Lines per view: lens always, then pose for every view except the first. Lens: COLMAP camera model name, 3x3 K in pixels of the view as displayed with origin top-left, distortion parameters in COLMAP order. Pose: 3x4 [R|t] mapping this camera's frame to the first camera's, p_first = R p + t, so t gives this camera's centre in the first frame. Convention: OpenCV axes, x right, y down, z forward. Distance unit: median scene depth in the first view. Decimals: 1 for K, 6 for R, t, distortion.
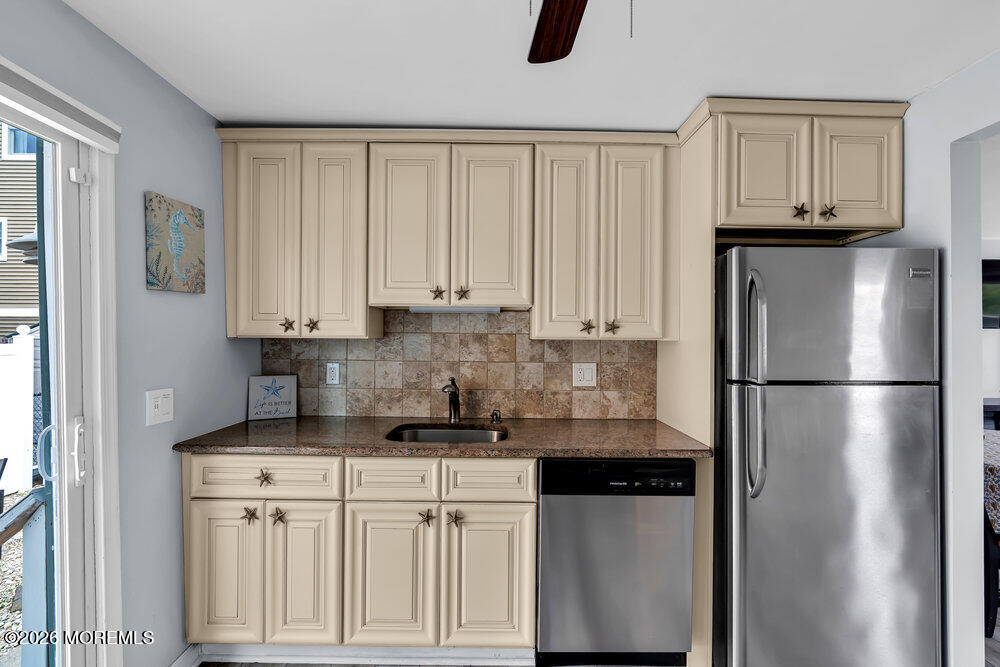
lens RADIAL K [[447.7, 0, 502.2], [0, 447.7, 335.2], [0, 0, 1]] dist [-0.009815, 0.004035]
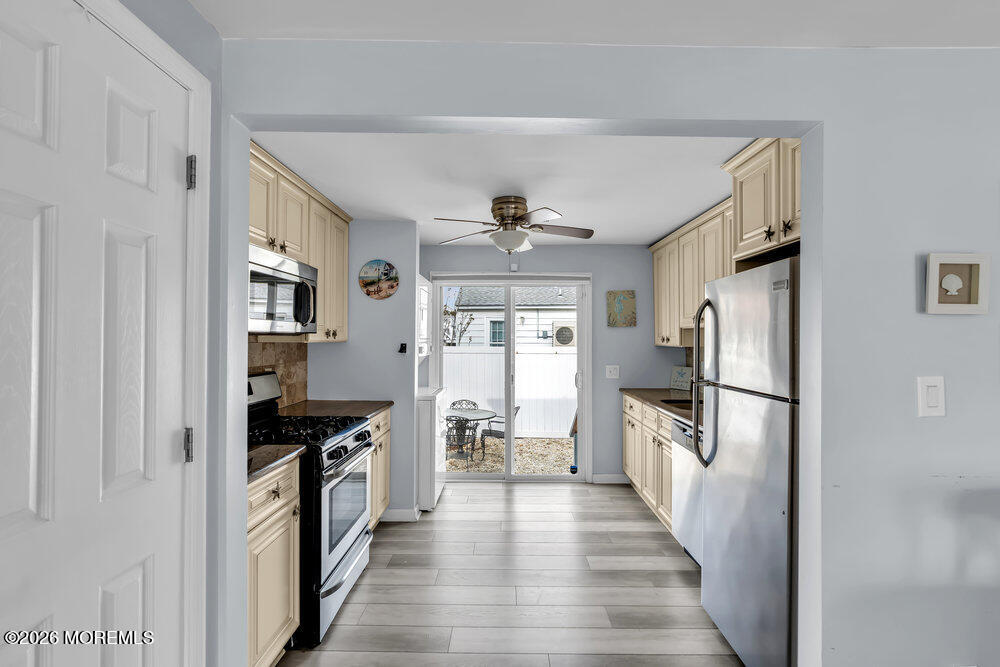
lens RADIAL K [[447.7, 0, 502.2], [0, 447.7, 335.2], [0, 0, 1]] dist [-0.009815, 0.004035]
pose [[-0.007404, -0.015298, -0.999856, 1.501121], [0.000376, 0.999883, -0.015301, -0.012542], [0.999973, -0.000490, -0.007397, 0.307388]]
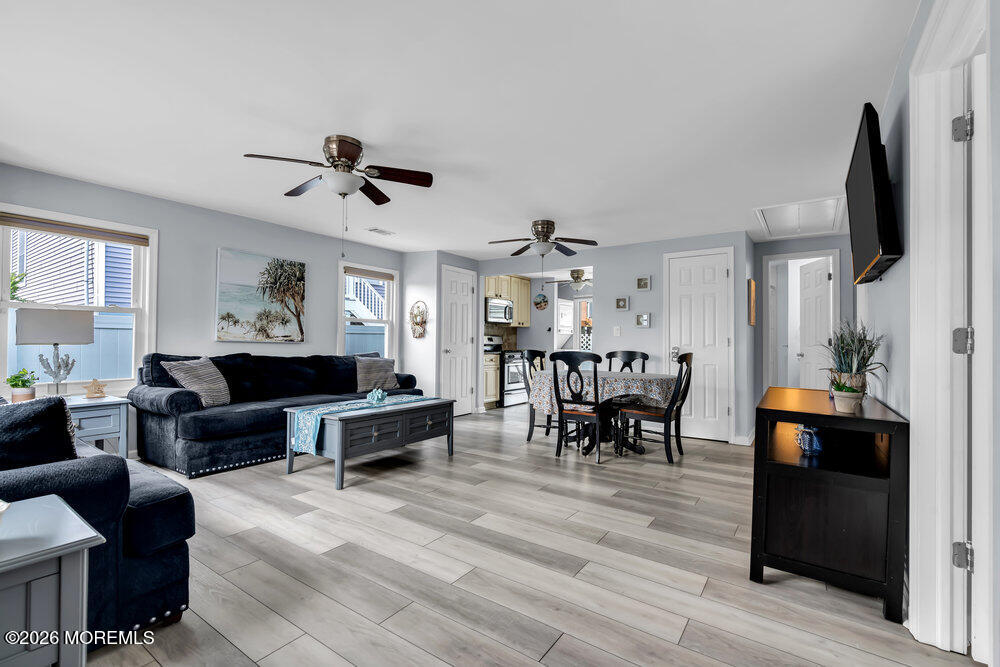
lens RADIAL K [[447.7, 0, 502.2], [0, 447.7, 335.2], [0, 0, 1]] dist [-0.009815, 0.004035]
pose [[-0.572406, -0.022052, -0.819674, 3.451293], [-0.007170, 0.999735, -0.021889, 0.156045], [0.819939, -0.006653, -0.572412, 1.918249]]
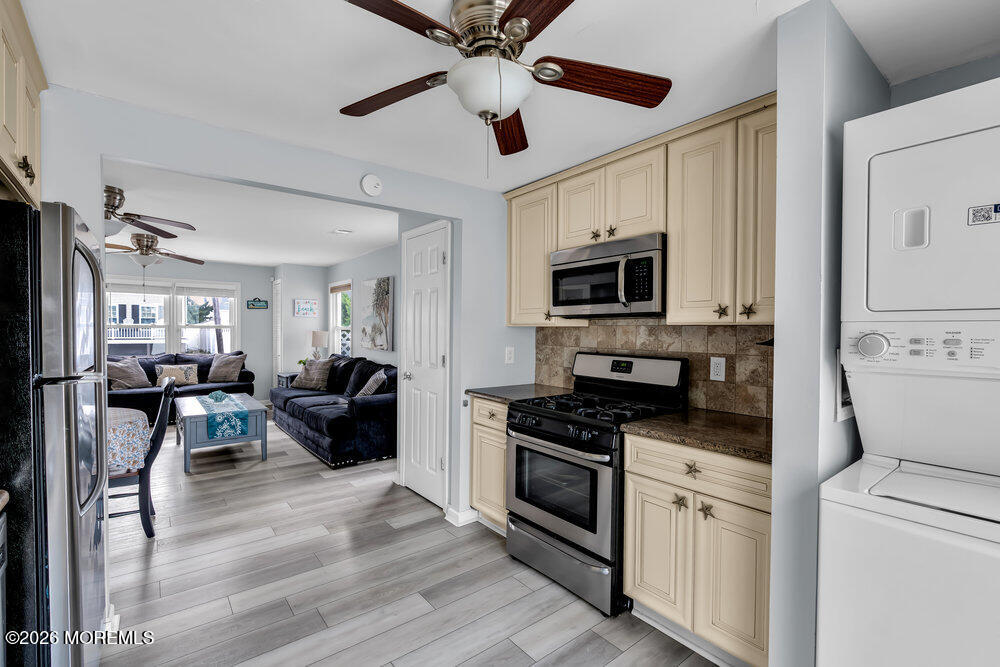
lens RADIAL K [[447.7, 0, 502.2], [0, 447.7, 335.2], [0, 0, 1]] dist [-0.009815, 0.004035]
pose [[-0.616538, -0.020335, 0.787063, -0.432806], [-0.013618, 0.999792, 0.015163, 0.004967], [-0.787207, -0.001370, -0.616687, 0.698005]]
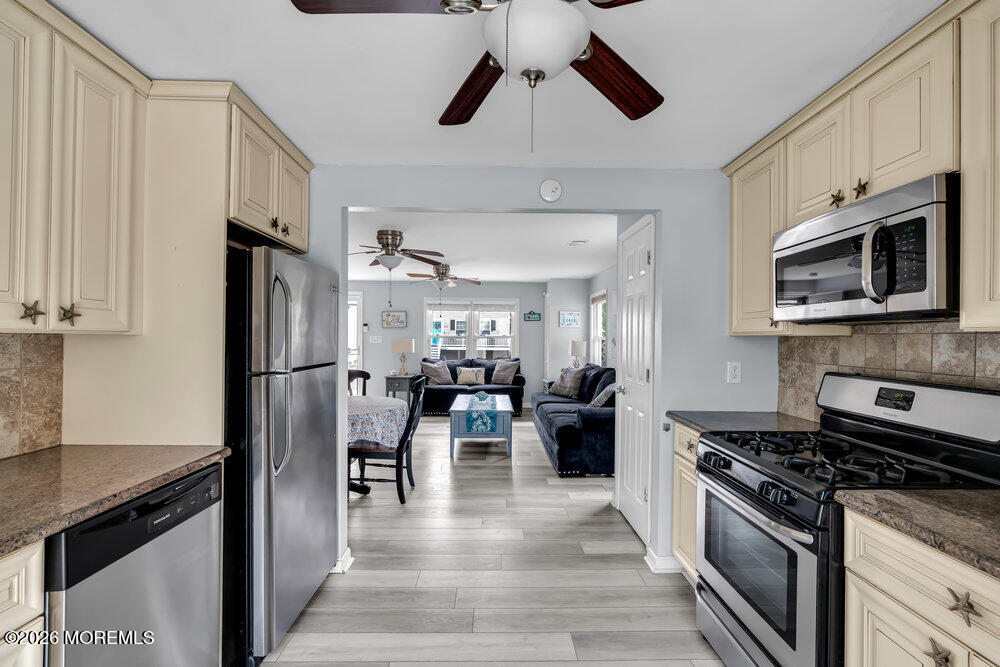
lens RADIAL K [[447.7, 0, 502.2], [0, 447.7, 335.2], [0, 0, 1]] dist [-0.009815, 0.004035]
pose [[-0.011758, -0.000995, 0.999930, -0.432333], [-0.013418, 0.999910, 0.000837, 0.003922], [-0.999841, -0.013407, -0.011770, 0.355595]]
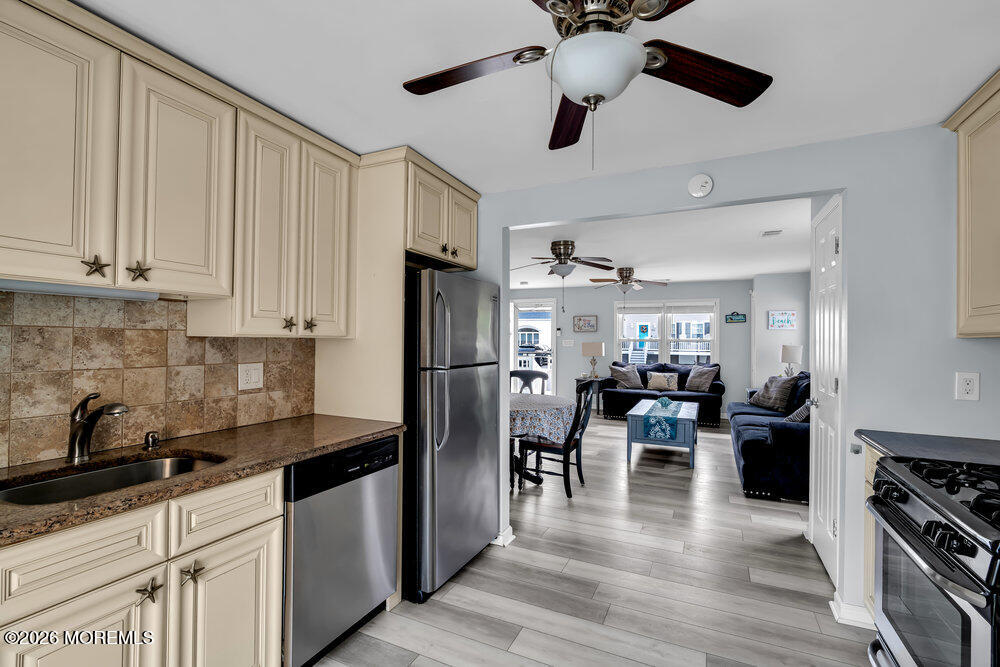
lens RADIAL K [[447.7, 0, 502.2], [0, 447.7, 335.2], [0, 0, 1]] dist [-0.009815, 0.004035]
pose [[0.434599, 0.006432, 0.900601, -0.473357], [-0.009533, 0.999951, -0.002542, 0.003223], [-0.900574, -0.007481, 0.434639, 0.171198]]
